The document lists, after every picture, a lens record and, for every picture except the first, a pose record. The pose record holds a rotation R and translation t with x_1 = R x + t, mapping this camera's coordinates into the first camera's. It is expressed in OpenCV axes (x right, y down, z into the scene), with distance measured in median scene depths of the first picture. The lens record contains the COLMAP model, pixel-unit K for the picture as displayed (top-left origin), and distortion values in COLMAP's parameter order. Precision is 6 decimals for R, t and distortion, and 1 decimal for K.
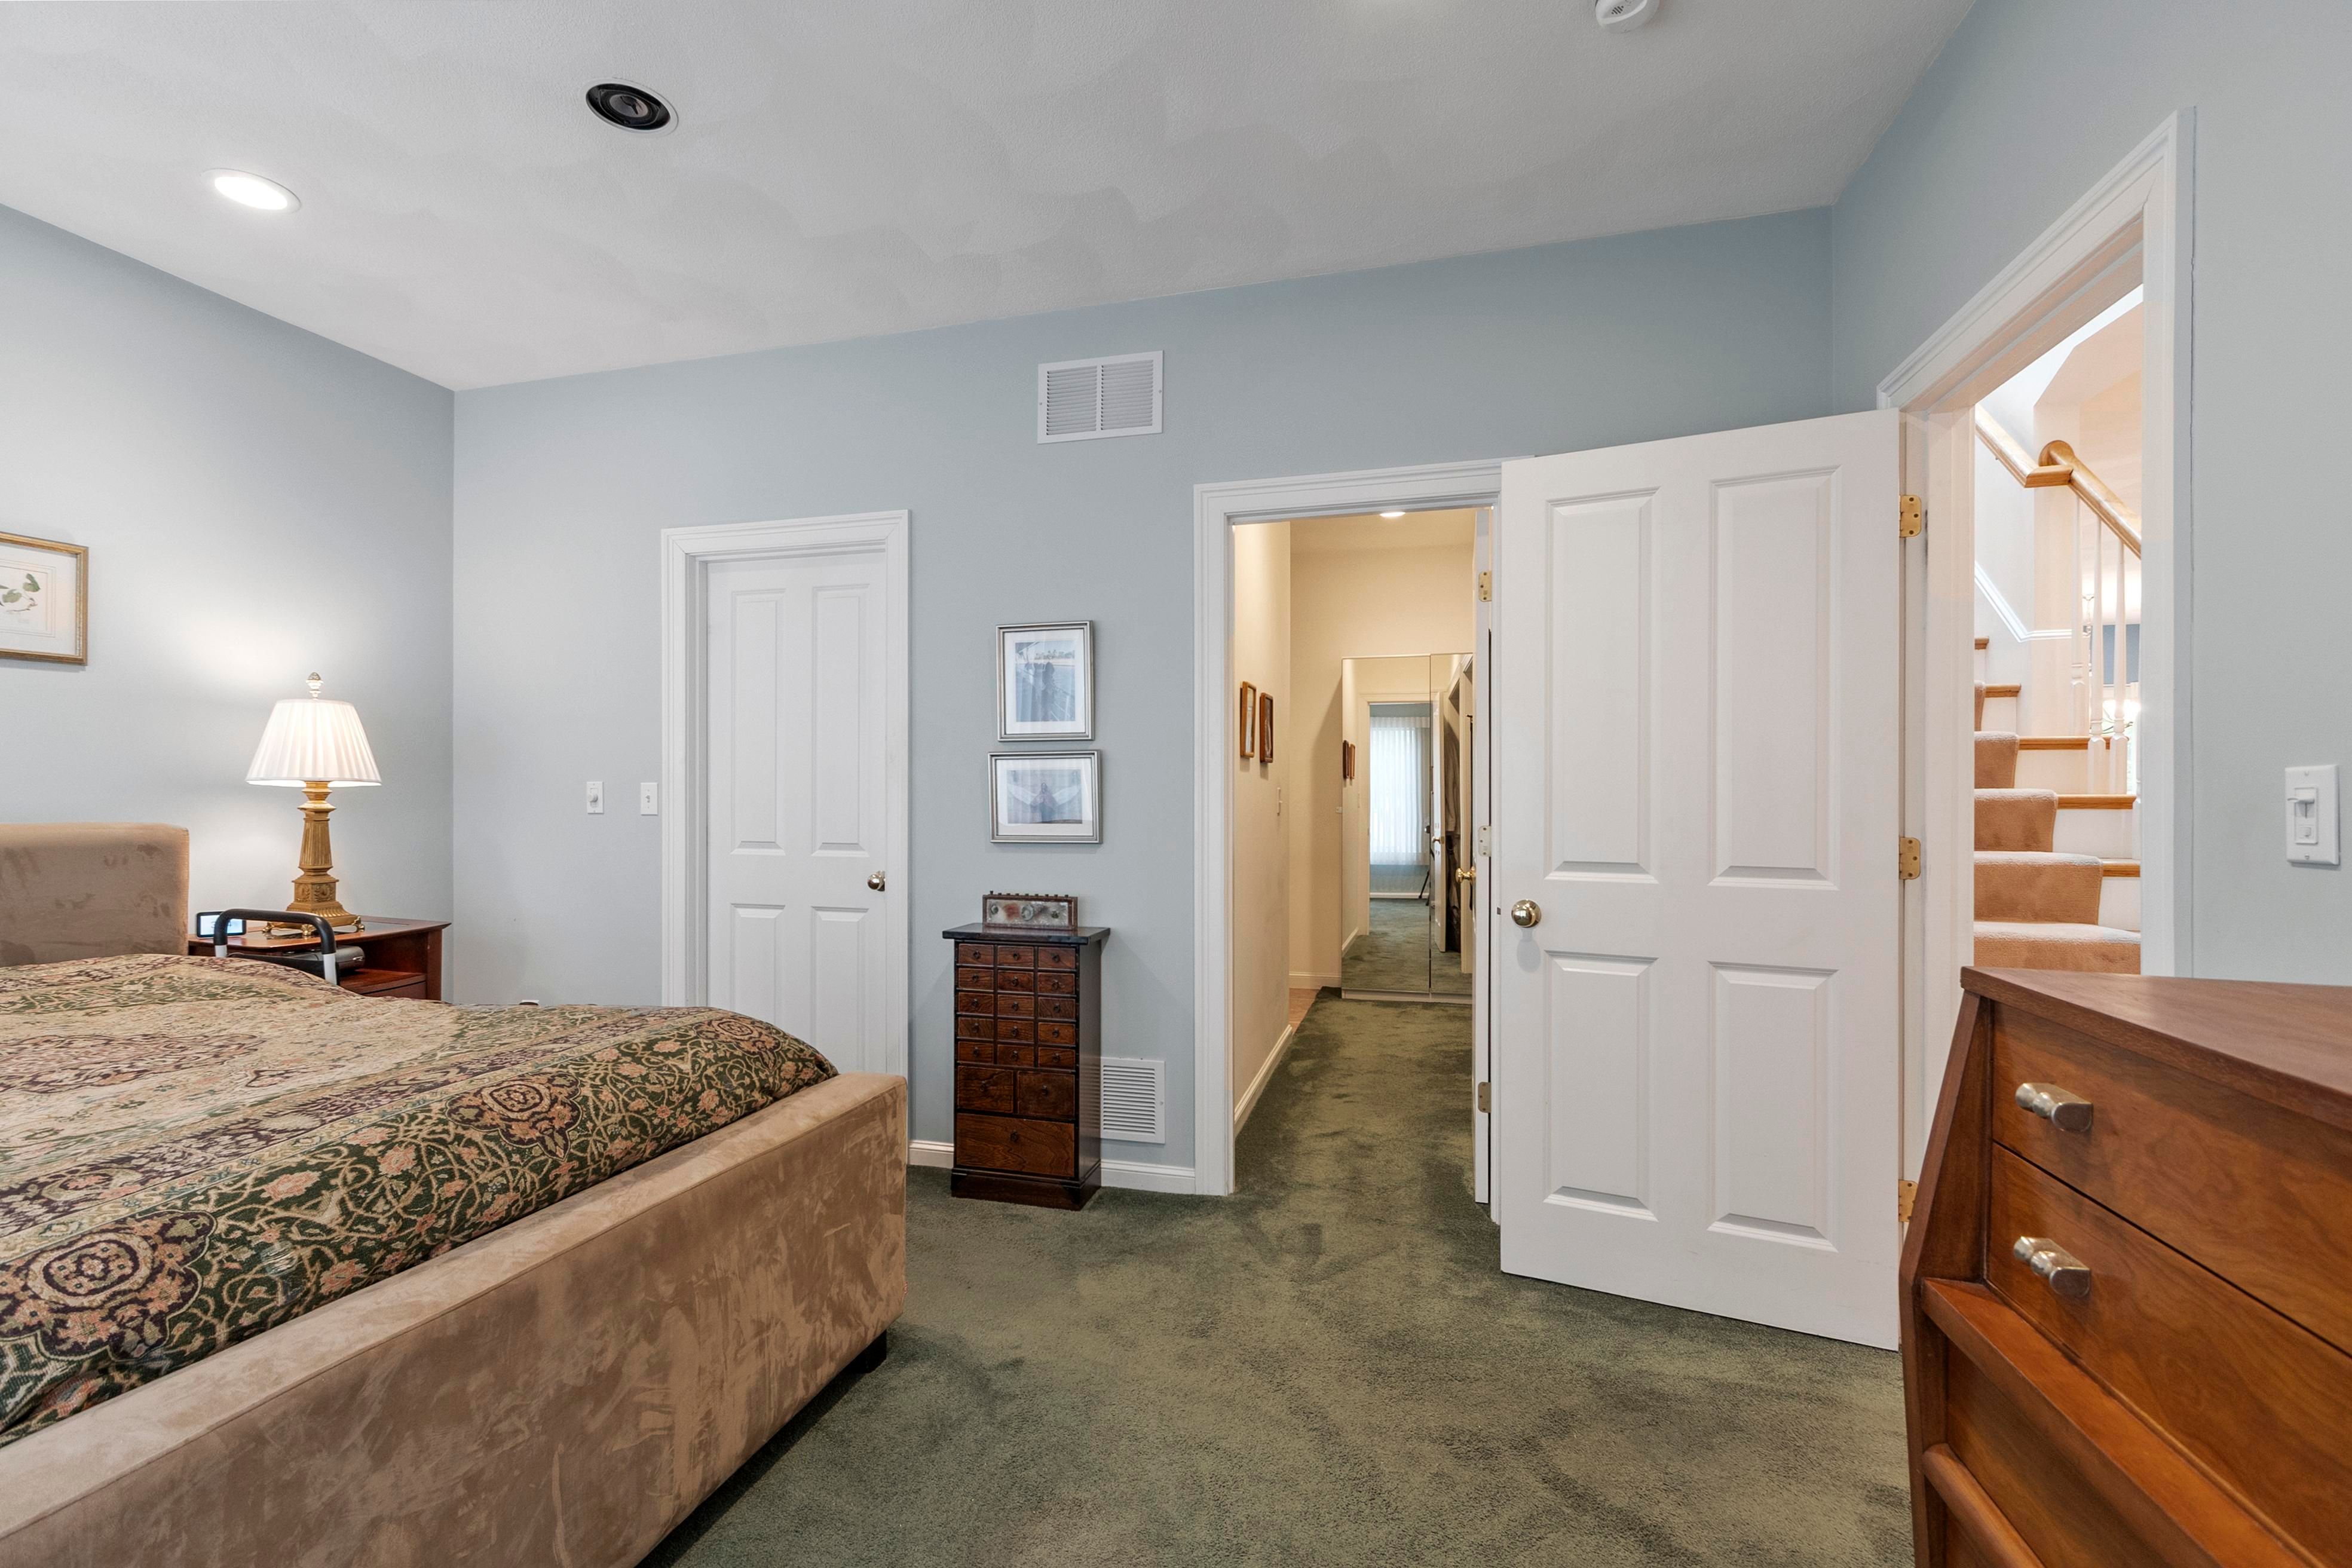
lens RADIAL K [[1038.9, 0, 1122.9], [0, 1038.9, 801.0], [0, 0, 1]] dist [0.001209, -0.000148]
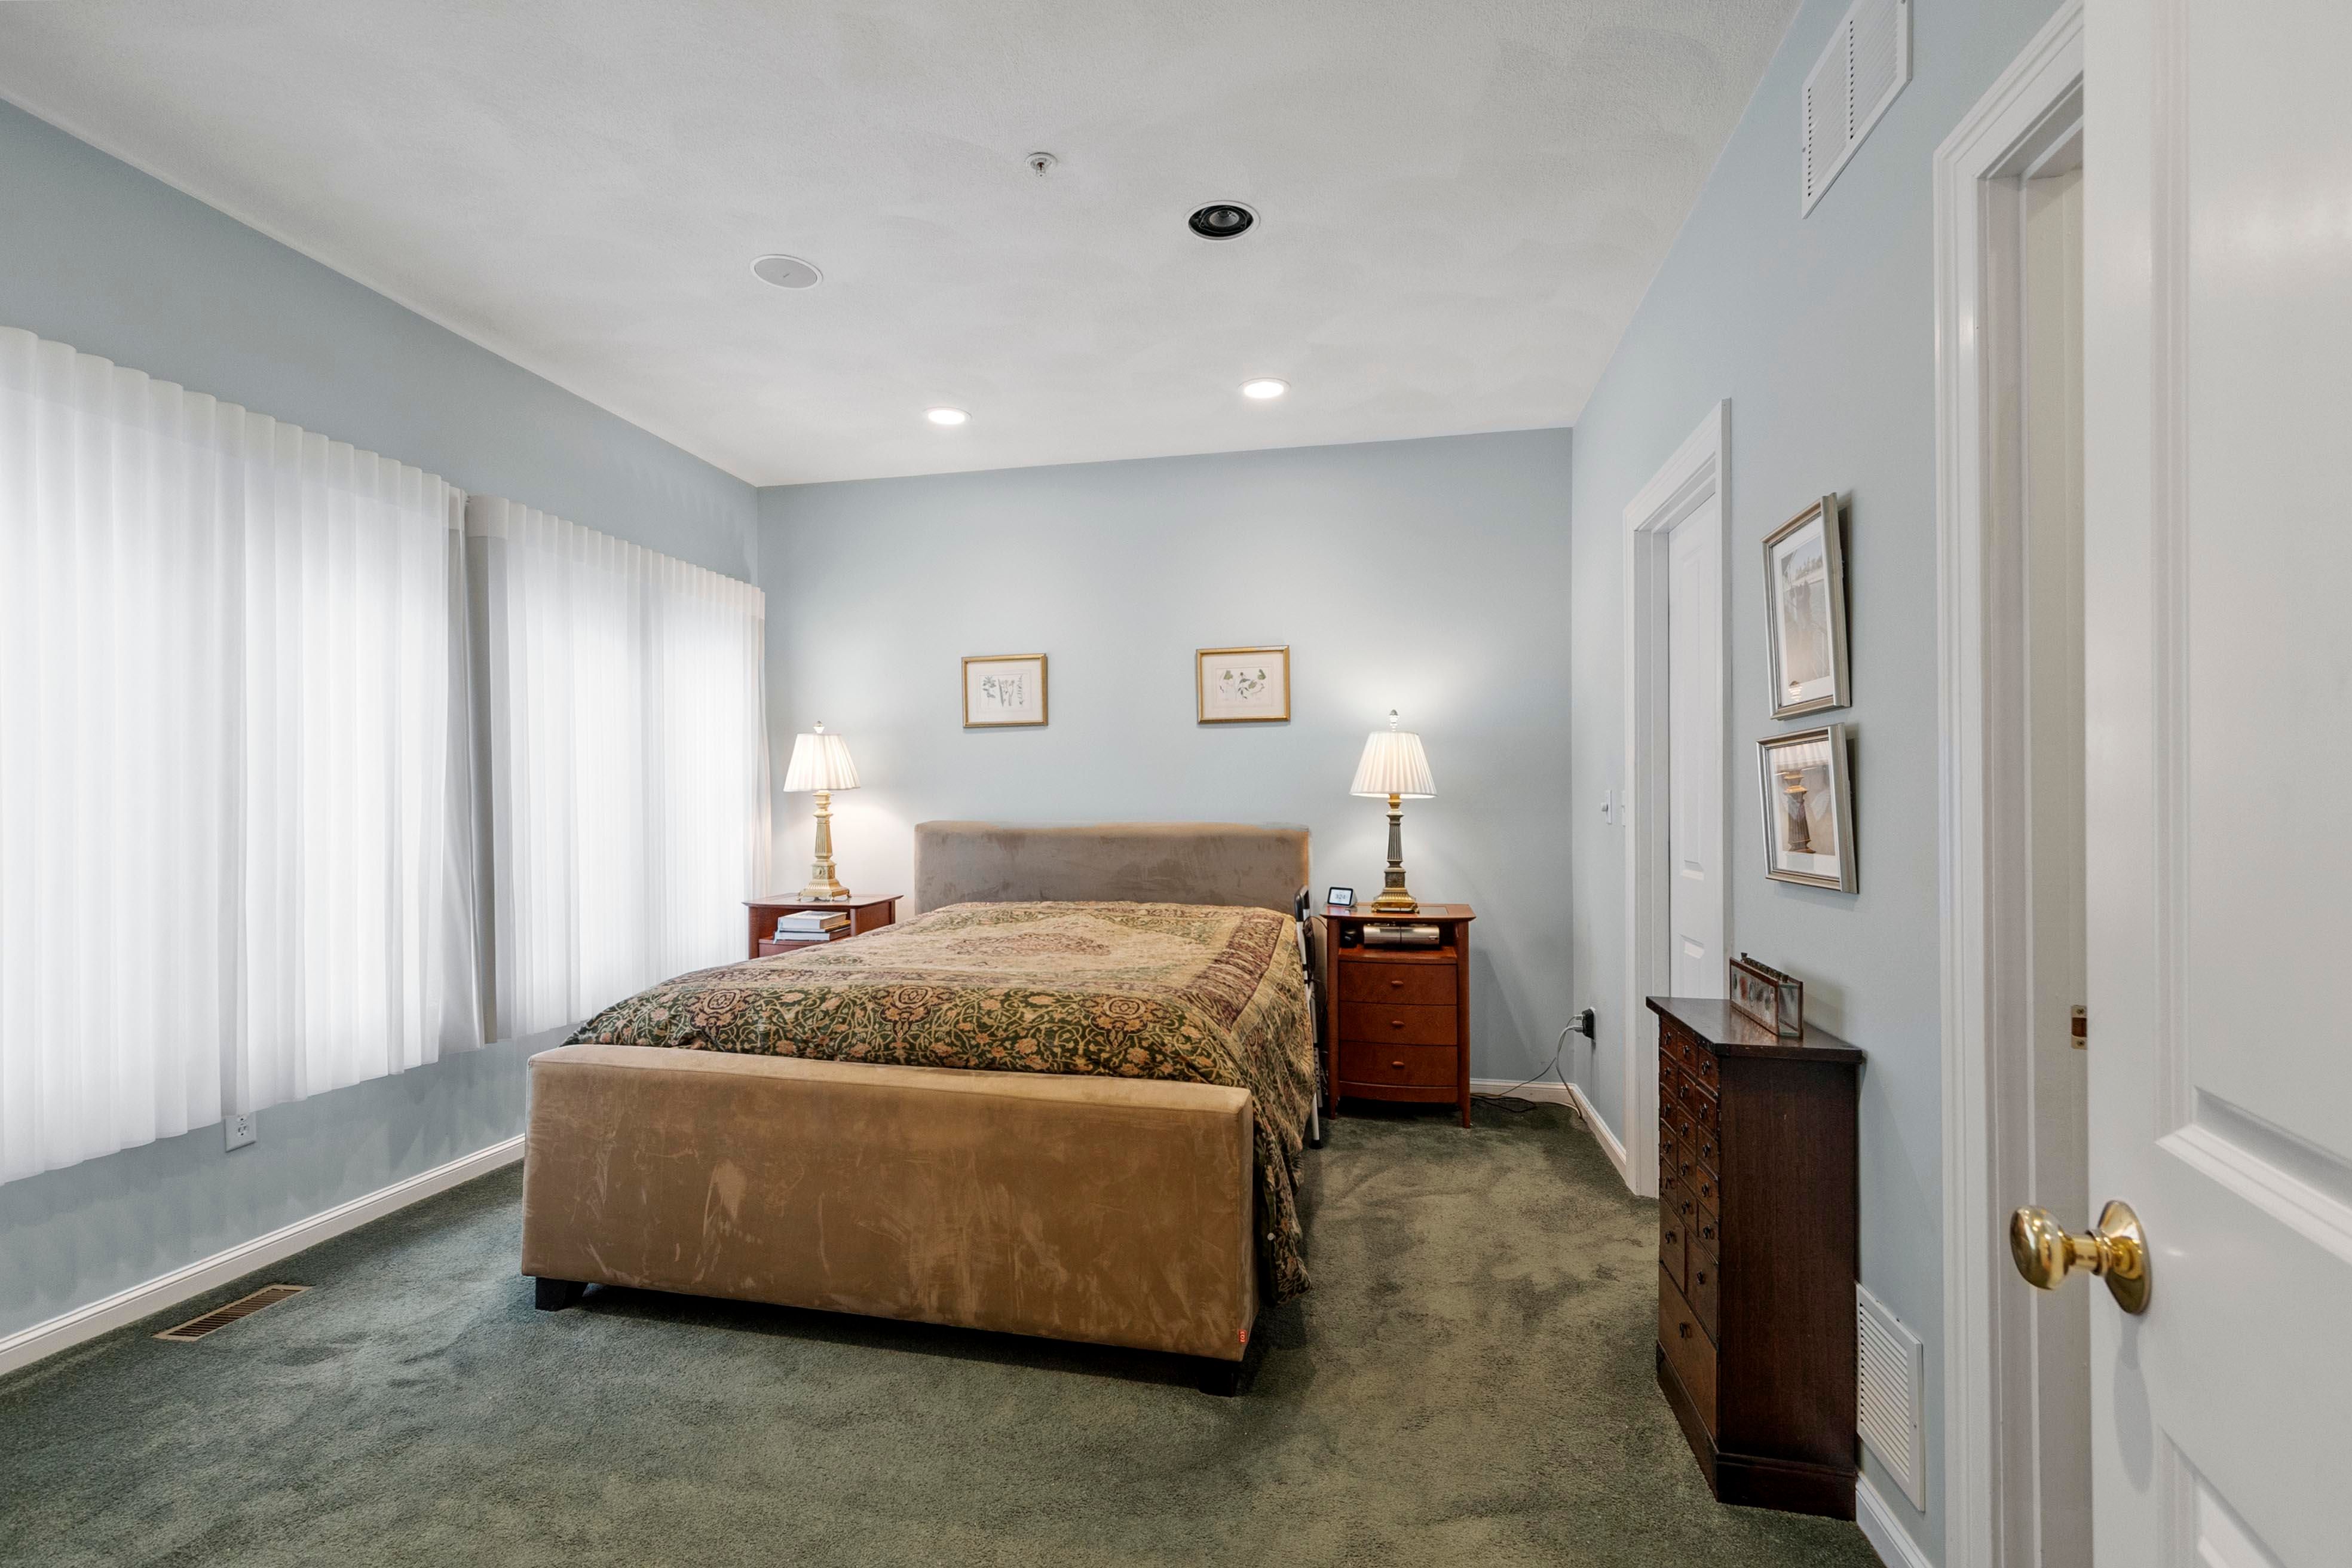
lens RADIAL K [[1038.9, 0, 1122.9], [0, 1038.9, 801.0], [0, 0, 1]] dist [0.001209, -0.000148]
pose [[0.069764, -0.002246, -0.997561, 0.912604], [-0.002957, 0.999993, -0.002458, -0.010436], [0.997559, 0.003121, 0.069756, 1.062447]]
